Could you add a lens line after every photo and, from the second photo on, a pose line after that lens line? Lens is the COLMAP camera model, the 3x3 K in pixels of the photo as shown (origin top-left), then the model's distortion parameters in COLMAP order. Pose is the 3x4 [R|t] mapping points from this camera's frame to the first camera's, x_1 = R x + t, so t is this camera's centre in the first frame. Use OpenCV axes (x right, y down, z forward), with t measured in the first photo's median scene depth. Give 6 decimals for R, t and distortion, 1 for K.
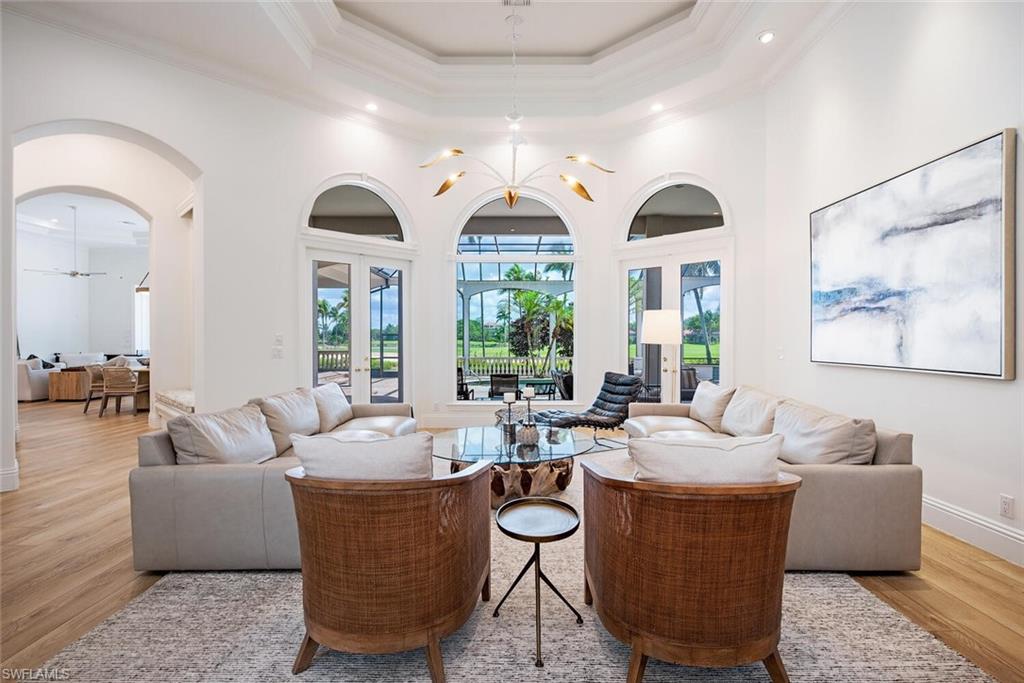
lens RADIAL K [[508.7, 0, 512.0], [0, 508.7, 341.5], [0, 0, 1]] dist [-0.002017, -0.000519]
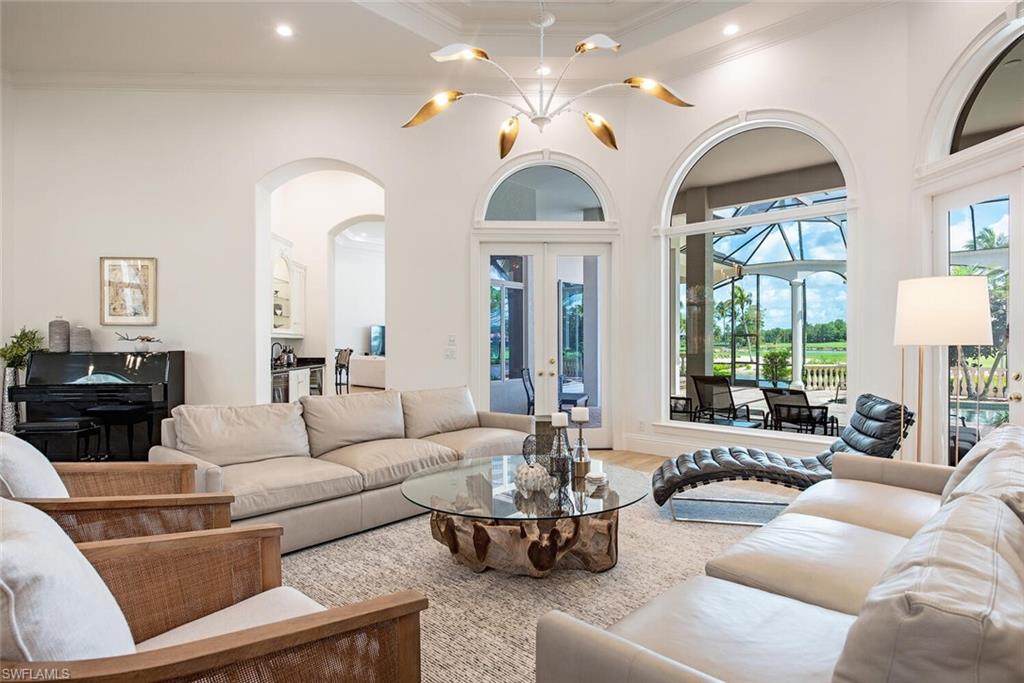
lens RADIAL K [[555.0, 0, 512.0], [0, 555.0, 341.5], [0, 0, 1]] dist [-0.000652, -0.000650]
pose [[0.727766, -0.001429, -0.685824, 0.331372], [-0.002149, 0.999988, -0.004365, 0.003930], [0.685822, 0.004651, 0.727754, 0.275613]]
